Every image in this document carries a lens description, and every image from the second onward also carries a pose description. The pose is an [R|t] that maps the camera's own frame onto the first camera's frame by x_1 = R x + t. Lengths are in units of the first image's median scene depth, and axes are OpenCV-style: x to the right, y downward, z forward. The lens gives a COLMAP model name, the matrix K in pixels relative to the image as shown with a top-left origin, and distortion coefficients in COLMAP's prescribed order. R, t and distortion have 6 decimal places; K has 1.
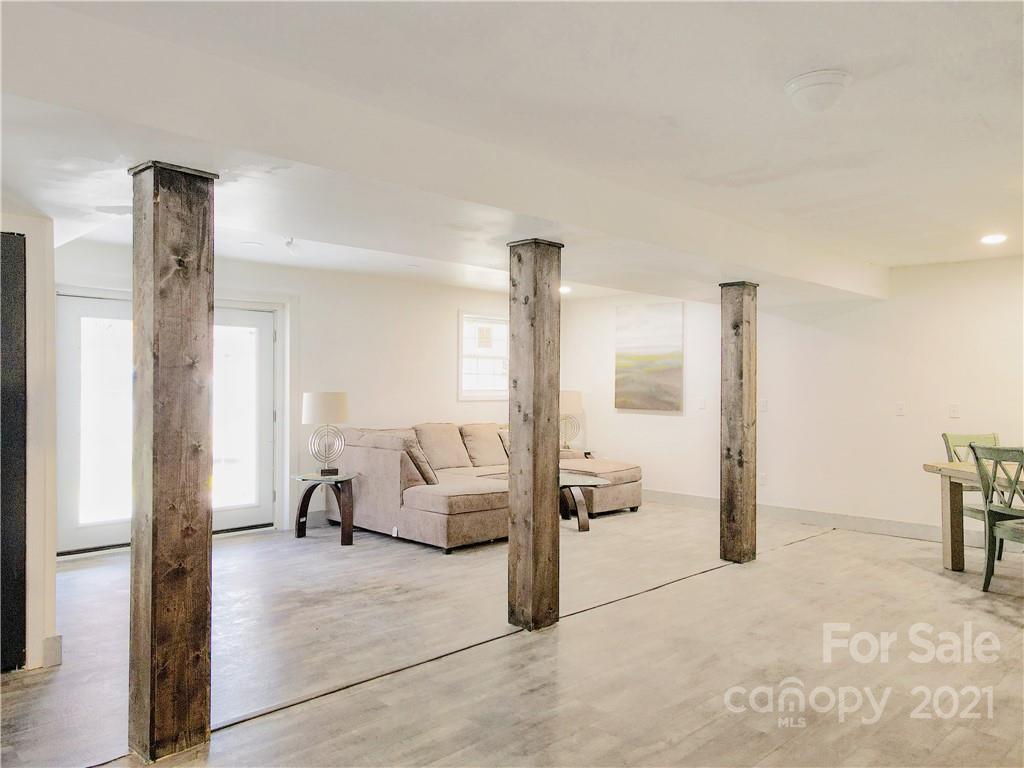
lens RADIAL K [[748.1, 0, 508.8], [0, 748.1, 382.7], [0, 0, 1]] dist [0.005245, 0.024147]
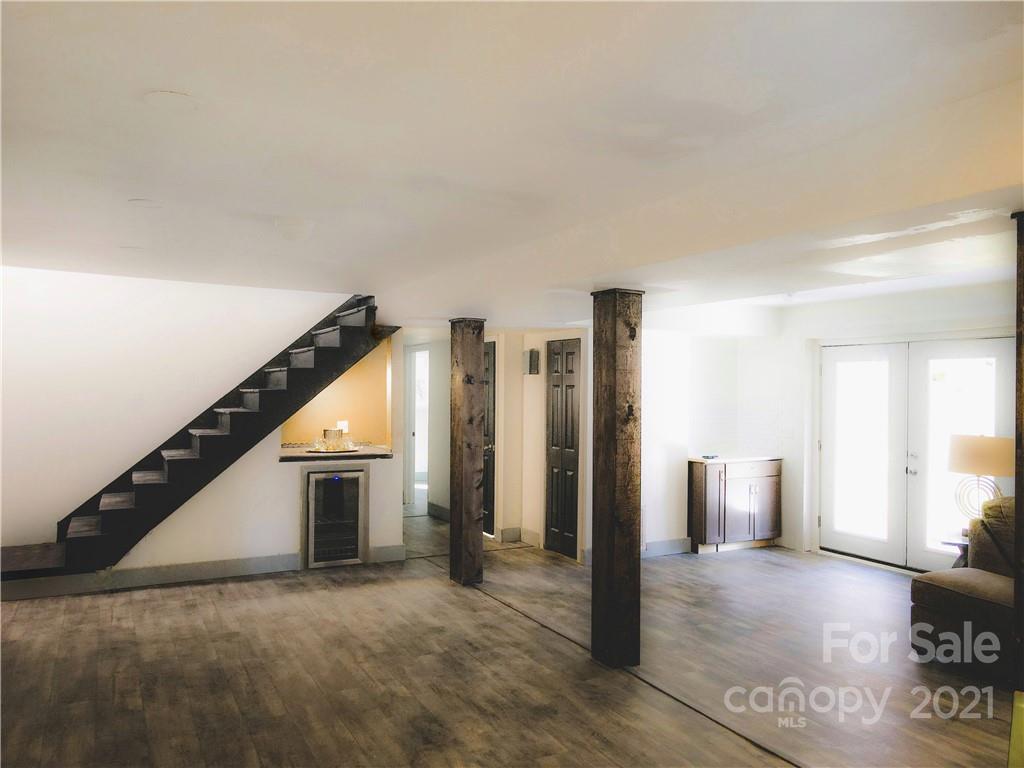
lens RADIAL K [[748.1, 0, 506.6], [0, 748.1, 386.2], [0, 0, 1]] dist [0.005245, 0.024147]
pose [[-0.283787, -0.012172, -0.958810, 0.780325], [-0.007676, 0.999916, -0.010422, -0.031860], [0.958857, 0.004402, -0.283857, 0.839449]]
